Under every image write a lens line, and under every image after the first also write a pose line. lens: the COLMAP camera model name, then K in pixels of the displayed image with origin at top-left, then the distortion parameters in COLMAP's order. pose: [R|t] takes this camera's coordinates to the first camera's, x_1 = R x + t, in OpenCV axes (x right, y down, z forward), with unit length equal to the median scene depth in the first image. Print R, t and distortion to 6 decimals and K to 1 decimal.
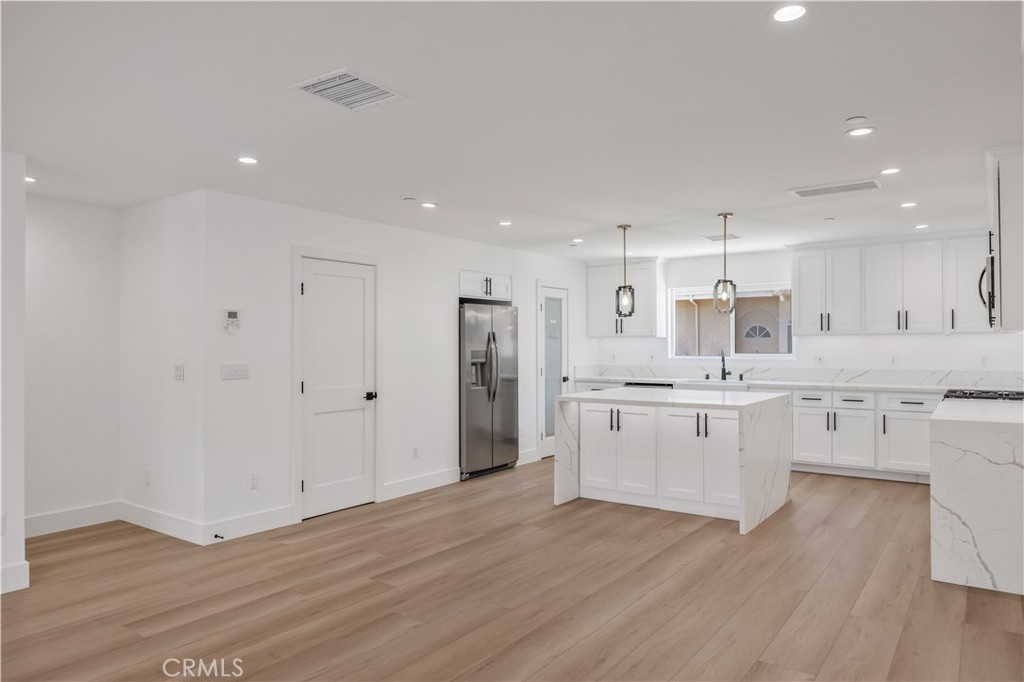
lens RADIAL K [[667.1, 0, 511.5], [0, 667.1, 348.4], [0, 0, 1]] dist [-0.000686, -0.001633]
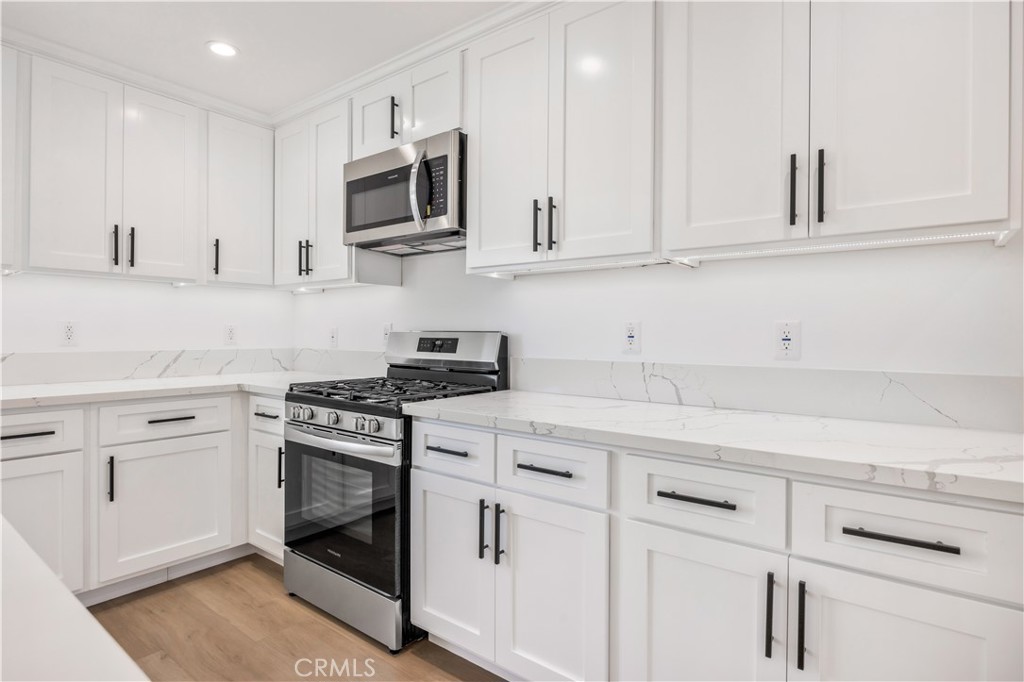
lens RADIAL K [[550.1, 0, 512.2], [0, 550.1, 325.8], [0, 0, 1]] dist [-0.000954, 0.000032]
pose [[0.031722, 0.000121, 0.999497, 0.202340], [-0.005947, 0.999982, 0.000068, 0.012206], [-0.999479, -0.005946, 0.031722, 0.708870]]
